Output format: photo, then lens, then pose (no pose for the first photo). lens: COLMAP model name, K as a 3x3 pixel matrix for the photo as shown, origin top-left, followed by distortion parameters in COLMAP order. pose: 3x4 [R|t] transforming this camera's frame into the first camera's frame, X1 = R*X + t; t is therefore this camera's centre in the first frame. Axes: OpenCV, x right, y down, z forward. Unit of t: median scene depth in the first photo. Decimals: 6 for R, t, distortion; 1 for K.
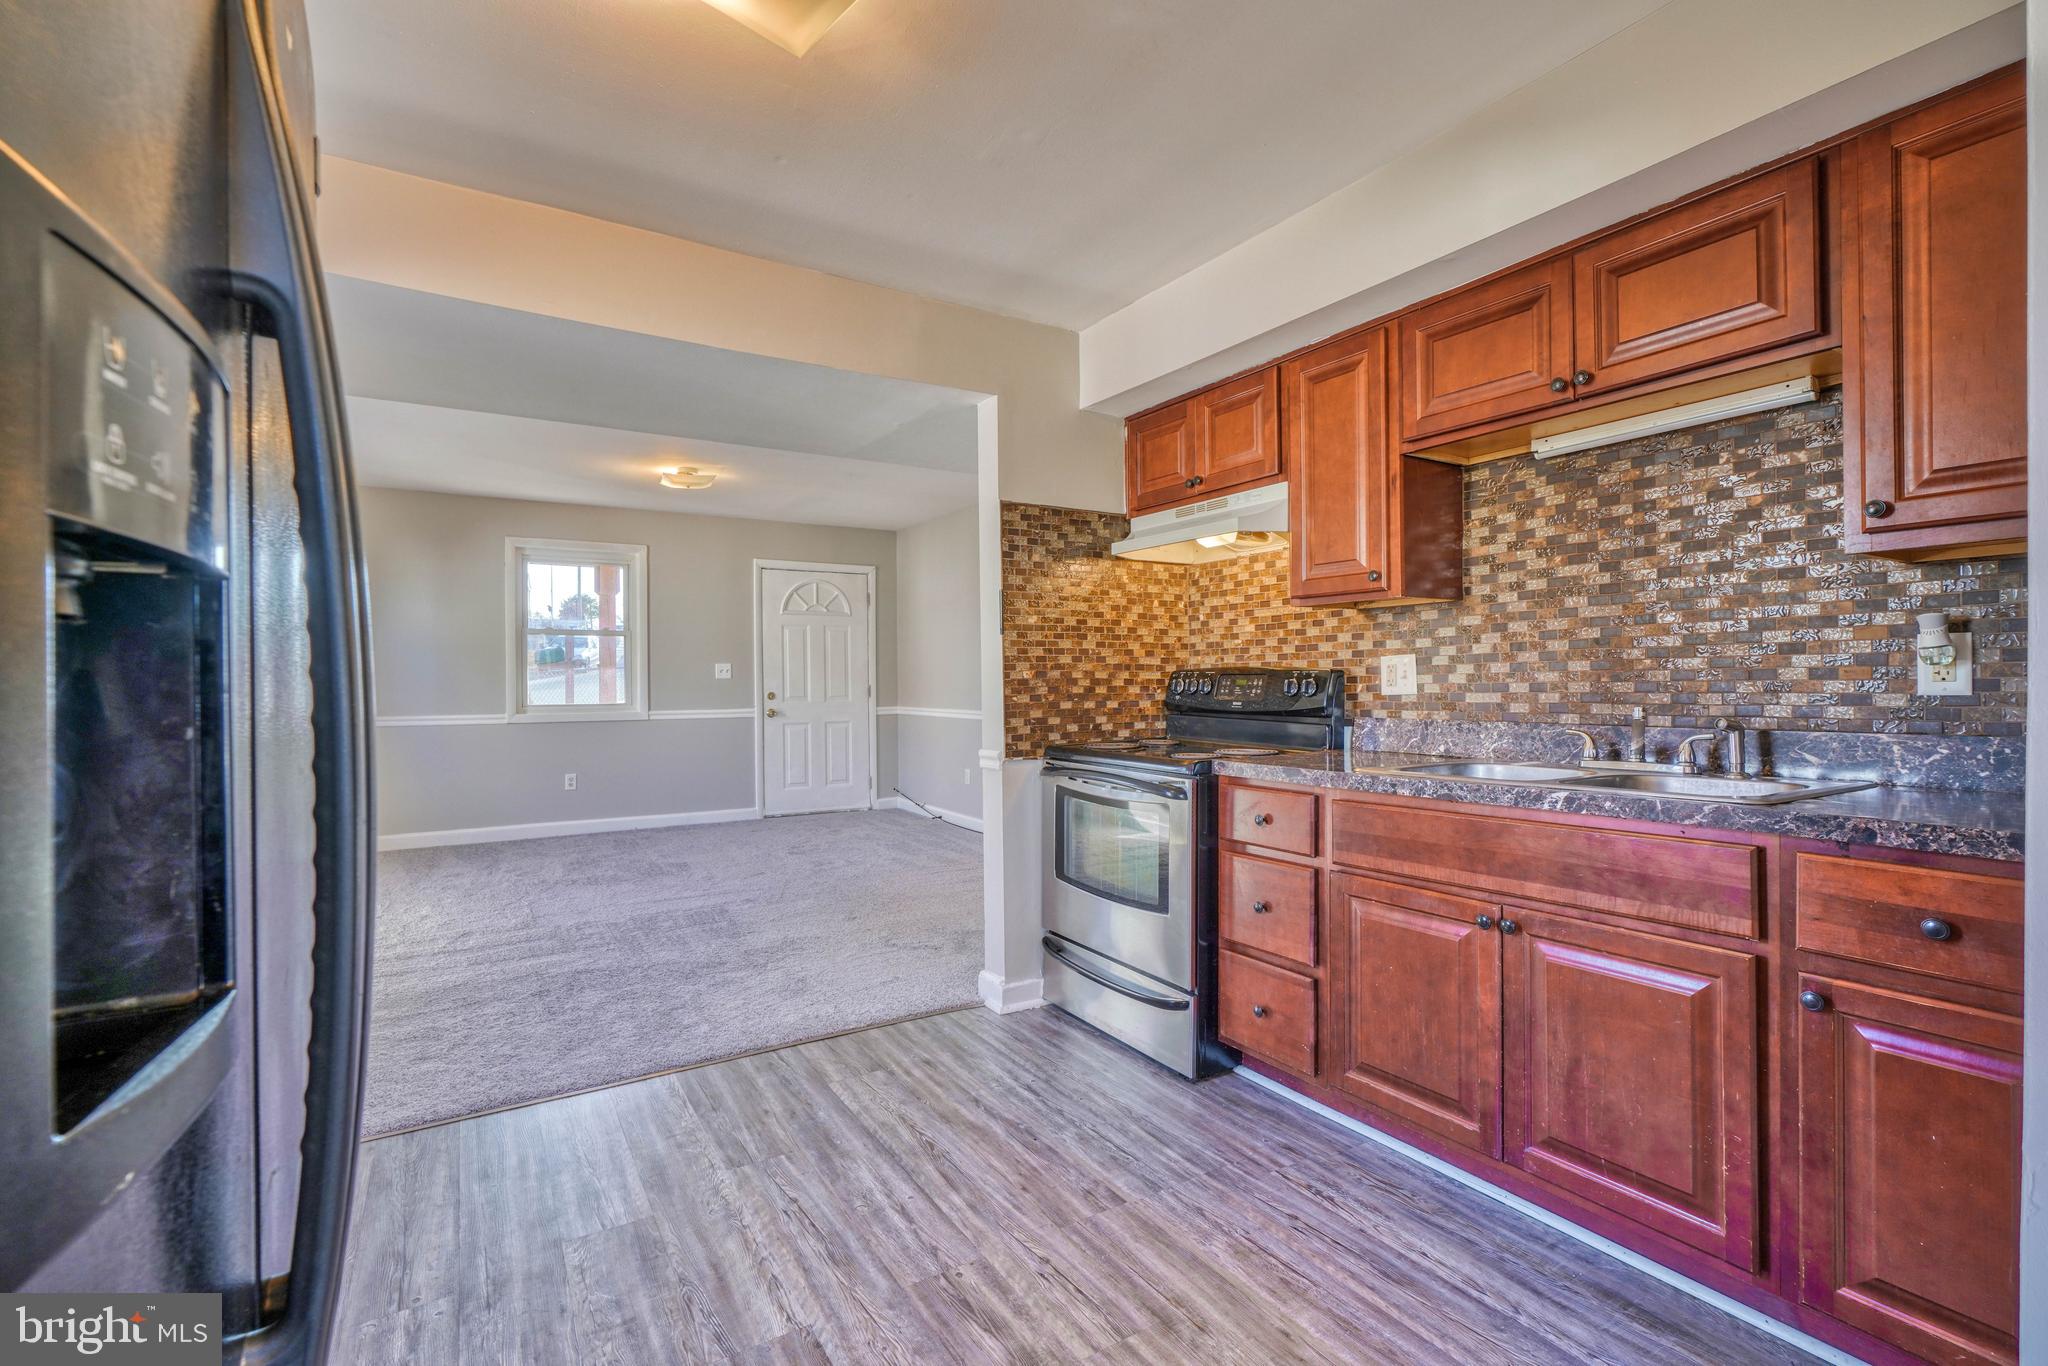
lens RADIAL K [[913.9, 0, 1017.0], [0, 913.9, 684.6], [0, 0, 1]] dist [-0.009813, 0.005387]
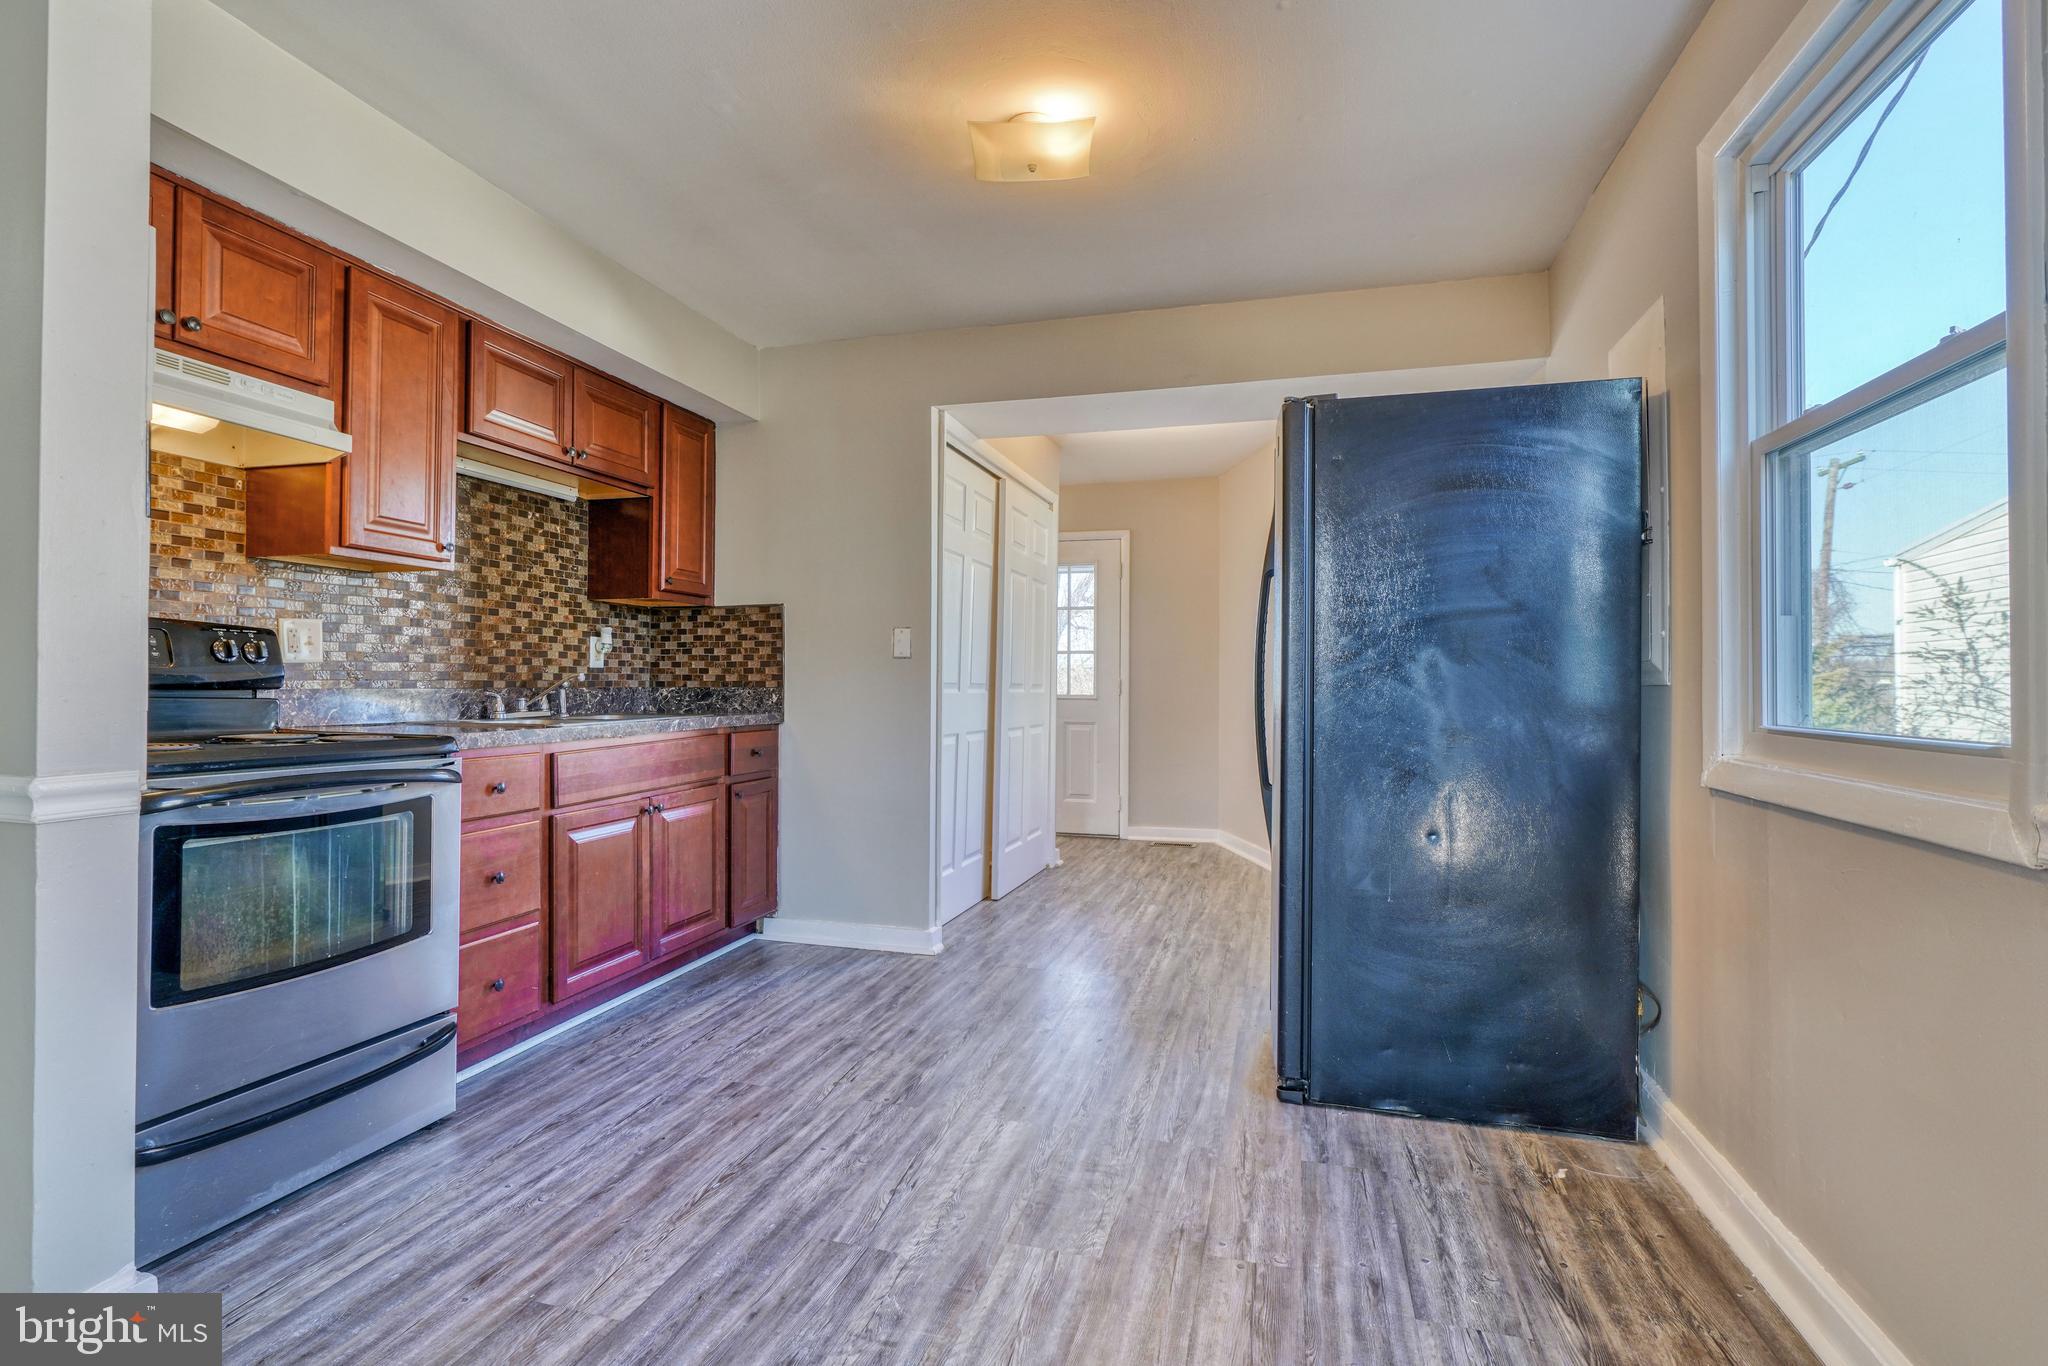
lens RADIAL K [[913.9, 0, 1027.7], [0, 913.9, 675.2], [0, 0, 1]] dist [-0.009813, 0.005387]
pose [[-0.680869, 0.009396, 0.732345, -0.672012], [-0.001839, 0.999893, -0.014538, 0.033112], [-0.732403, -0.011245, -0.680779, 1.008923]]
